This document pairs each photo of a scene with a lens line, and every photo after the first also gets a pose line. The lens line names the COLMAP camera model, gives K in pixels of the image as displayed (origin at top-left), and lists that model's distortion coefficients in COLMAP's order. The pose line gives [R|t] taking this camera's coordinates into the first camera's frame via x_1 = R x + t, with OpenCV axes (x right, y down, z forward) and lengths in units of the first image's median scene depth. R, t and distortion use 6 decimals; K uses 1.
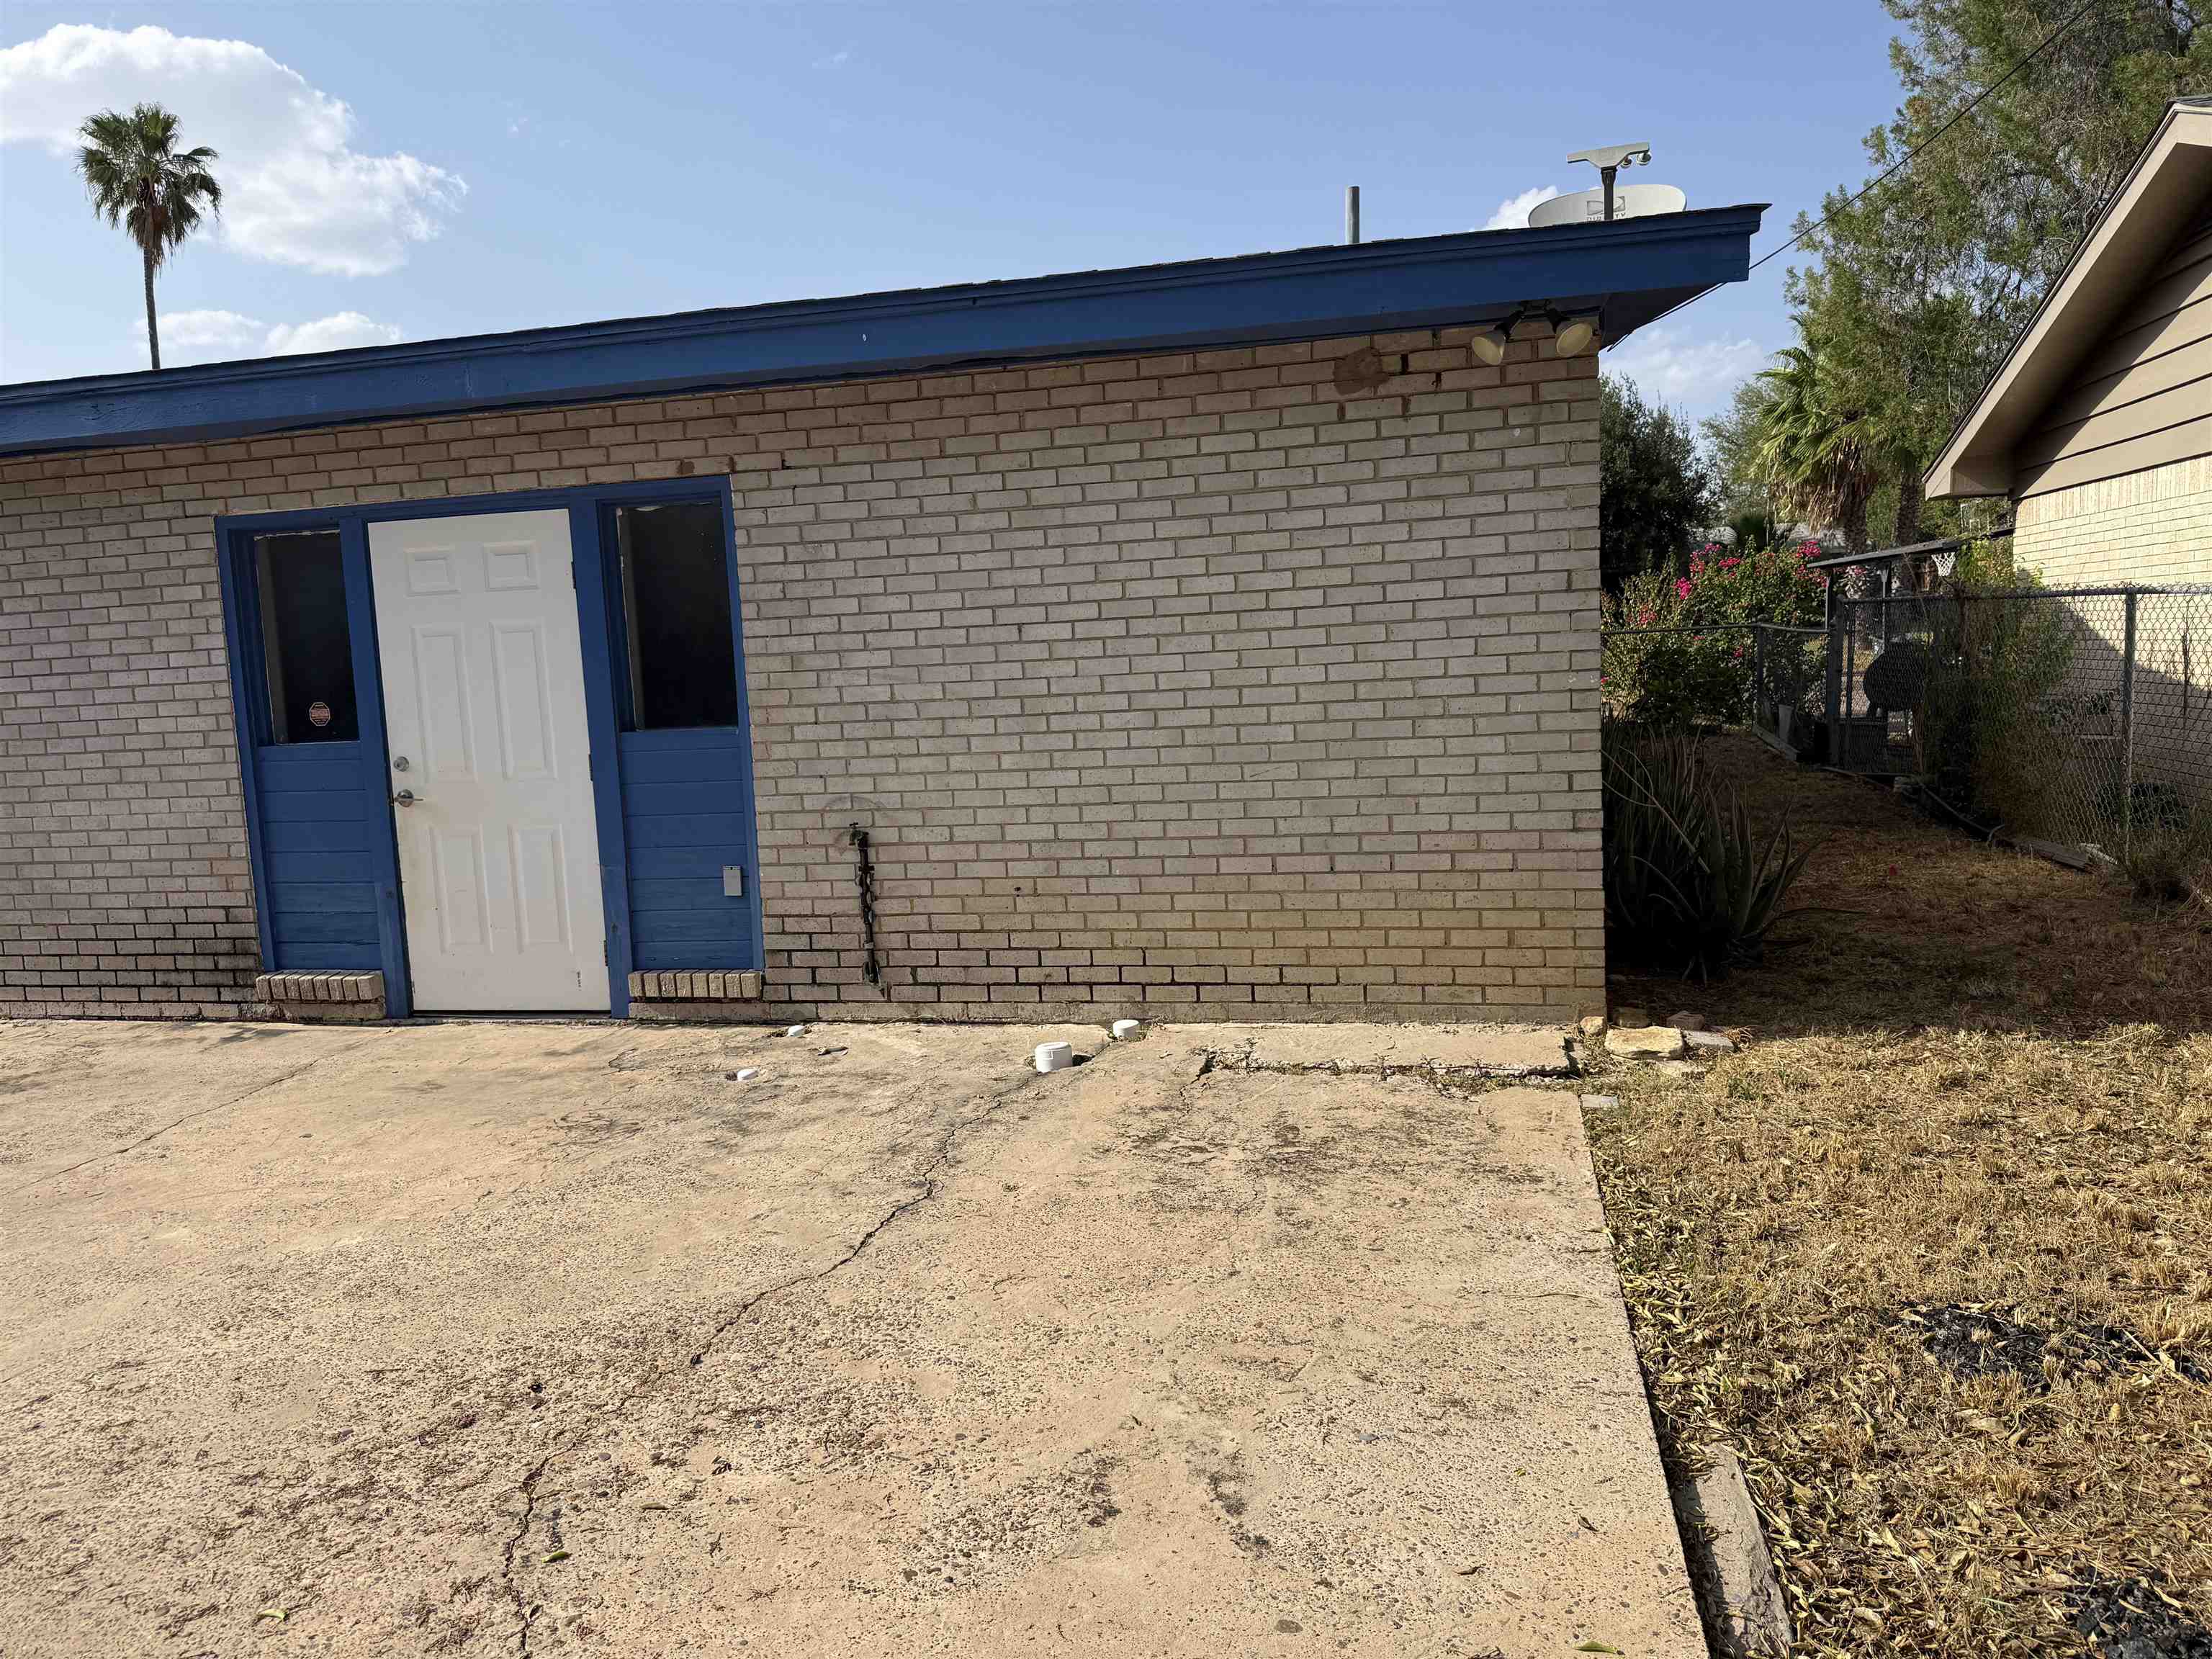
lens RADIAL K [[1520.0, 0, 1106.0], [0, 1520.0, 829.5], [0, 0, 1]] dist [0.099729, -0.140365]
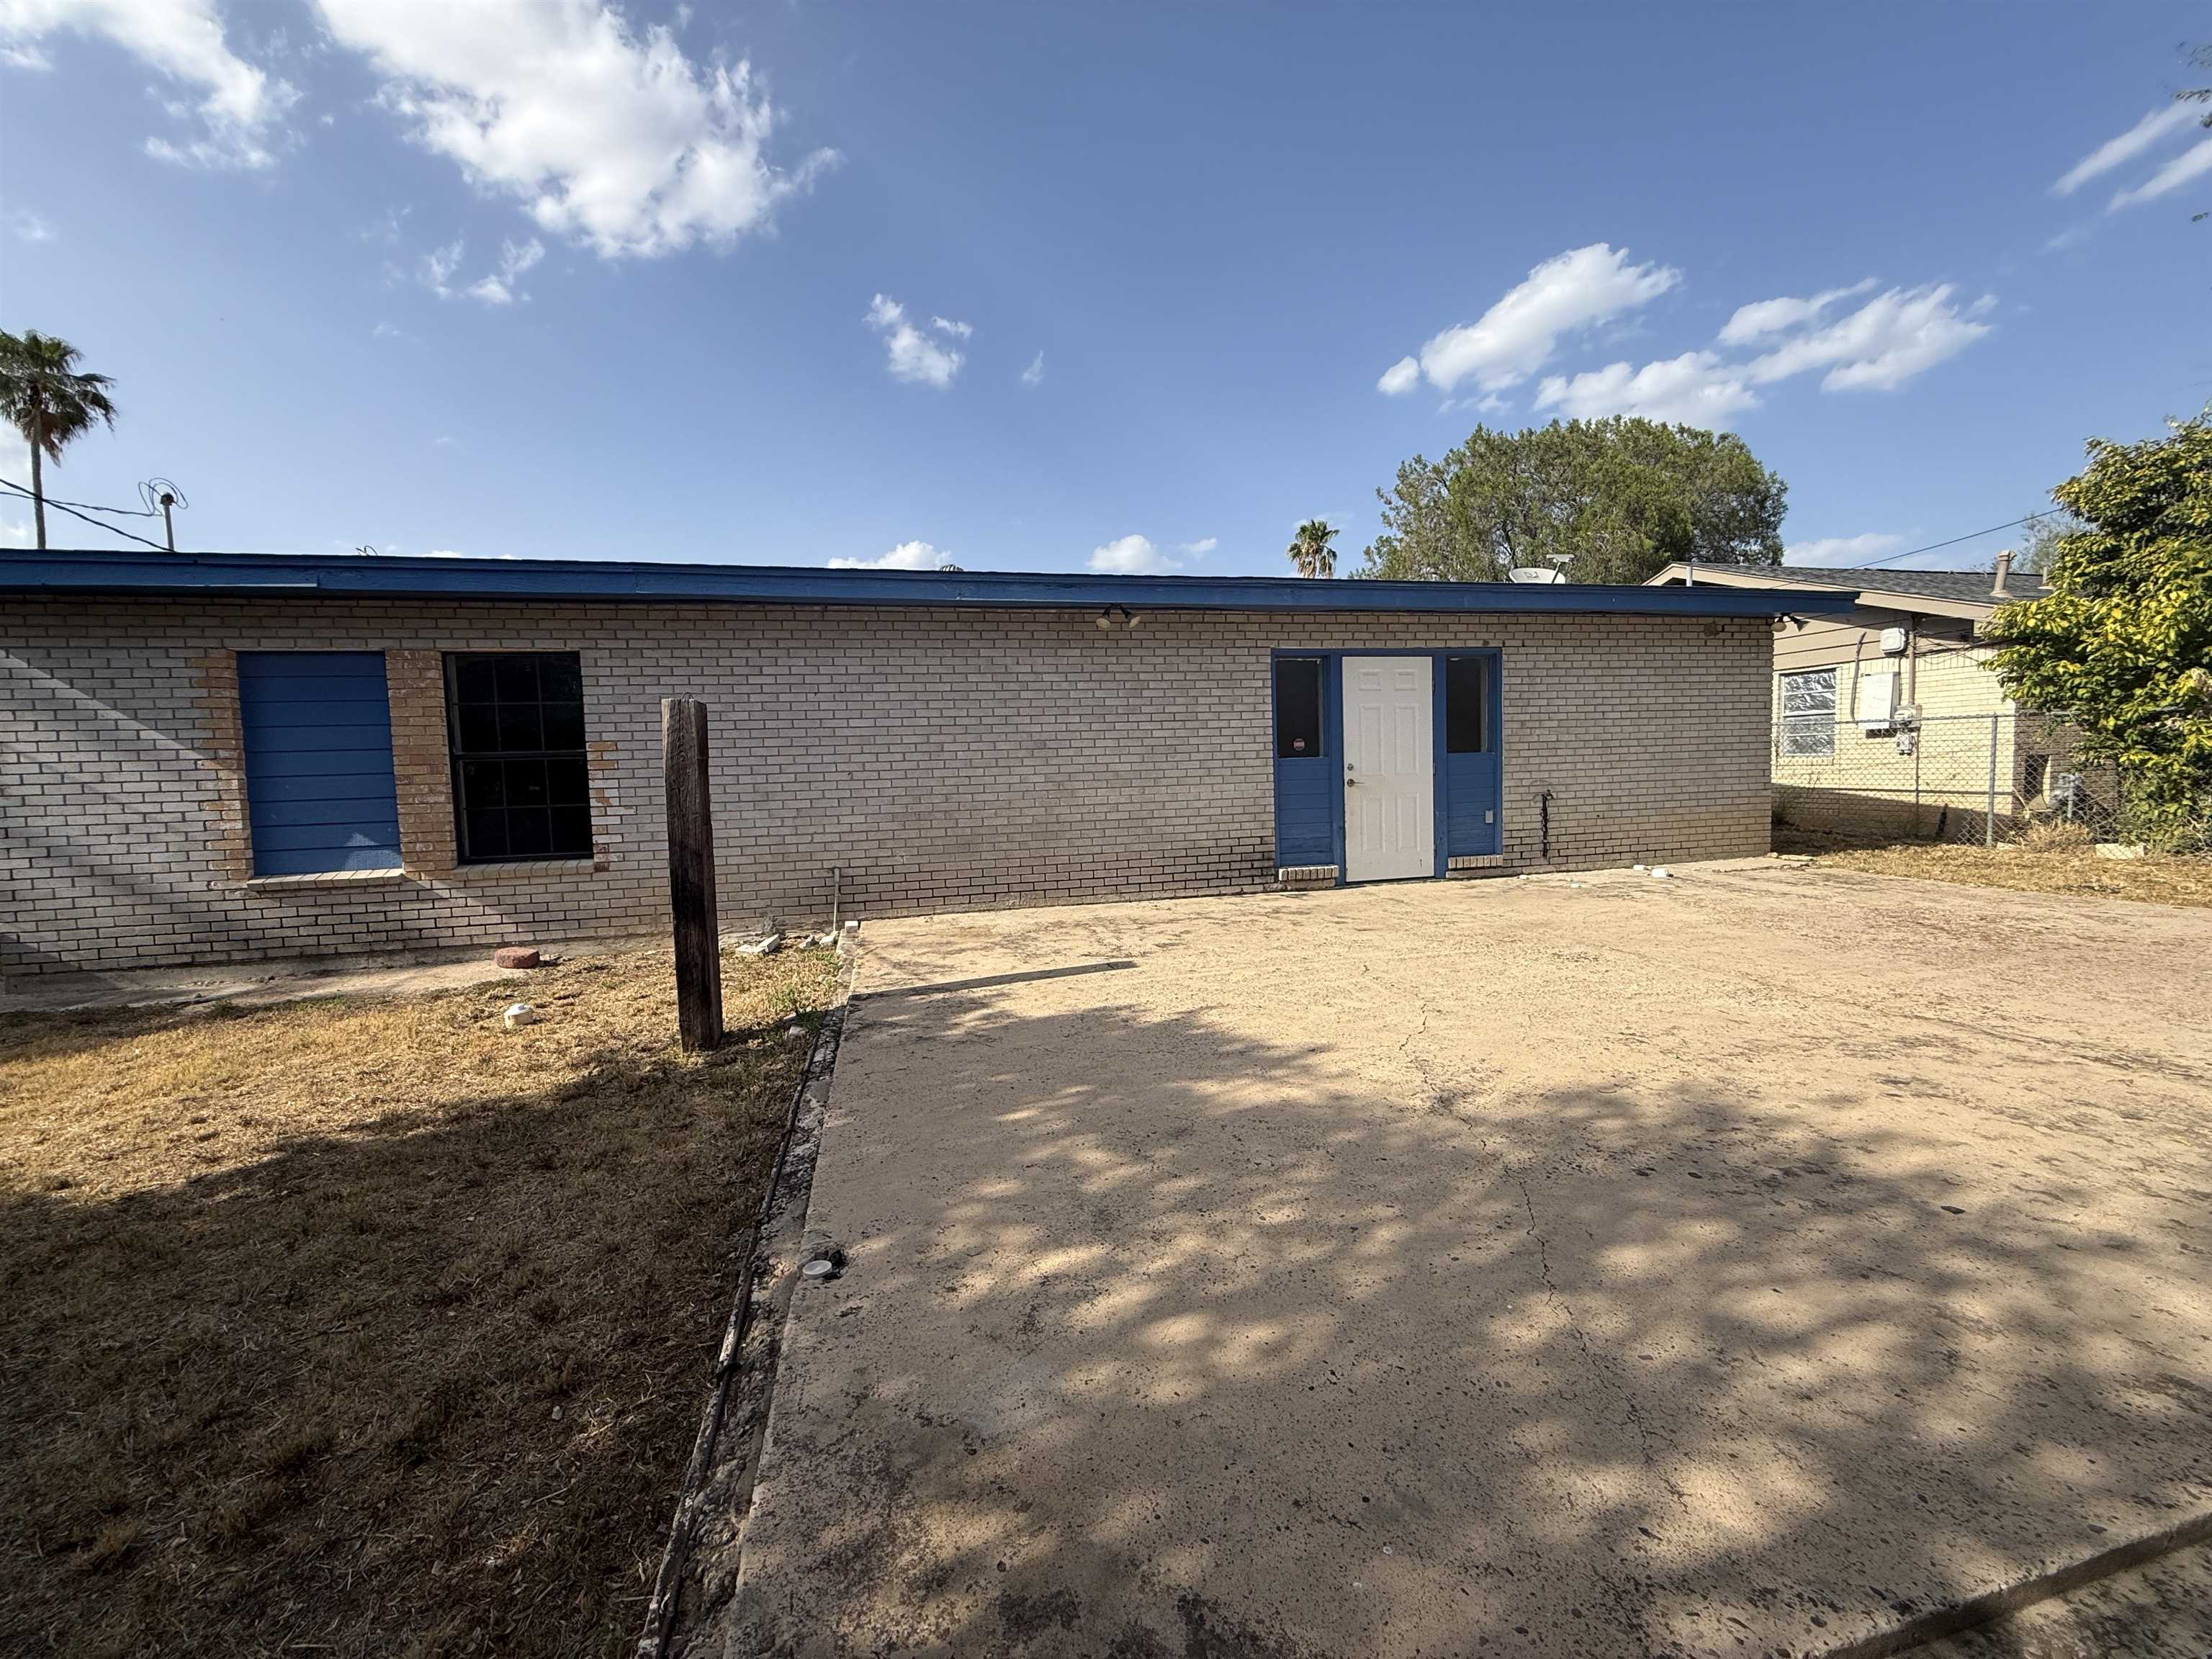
lens RADIAL K [[908.3, 0, 1106.0], [0, 908.3, 829.5], [0, 0, 1]] dist [-0.010205, 0.000260]
pose [[0.894787, -0.007992, 0.446421, -1.319911], [0.042279, 0.996864, -0.066895, 0.115170], [-0.444487, 0.078731, 0.892319, 0.018014]]
